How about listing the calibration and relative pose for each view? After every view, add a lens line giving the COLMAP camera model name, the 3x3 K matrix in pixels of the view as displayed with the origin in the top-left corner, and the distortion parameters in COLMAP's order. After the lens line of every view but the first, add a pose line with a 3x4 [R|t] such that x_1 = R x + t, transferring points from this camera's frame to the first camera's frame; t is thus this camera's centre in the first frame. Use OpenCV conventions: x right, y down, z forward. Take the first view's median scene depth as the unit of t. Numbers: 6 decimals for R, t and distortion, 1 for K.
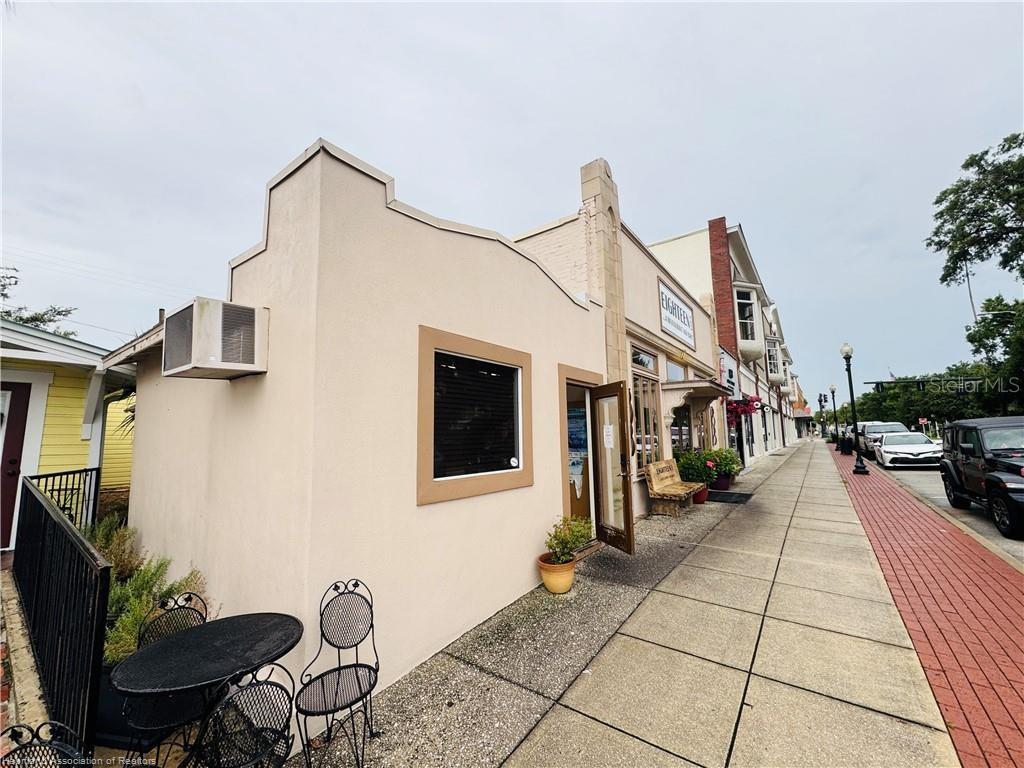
lens RADIAL K [[408.2, 0, 512.0], [0, 408.2, 384.0], [0, 0, 1]] dist [-0.003363, 0.000090]
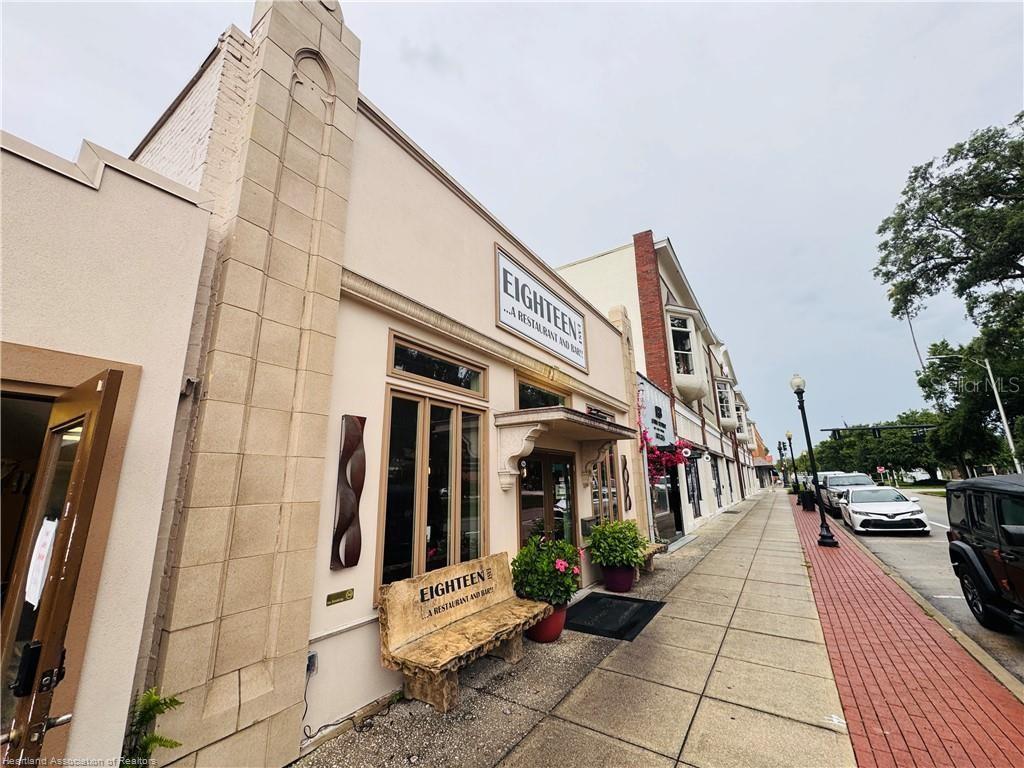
lens RADIAL K [[408.2, 0, 512.0], [0, 408.2, 384.0], [0, 0, 1]] dist [-0.003363, 0.000090]
pose [[0.997657, 0.012126, 0.067329, 0.152068], [-0.004243, 0.993239, -0.116007, 0.009687], [-0.068281, 0.115449, 0.990964, 0.179565]]
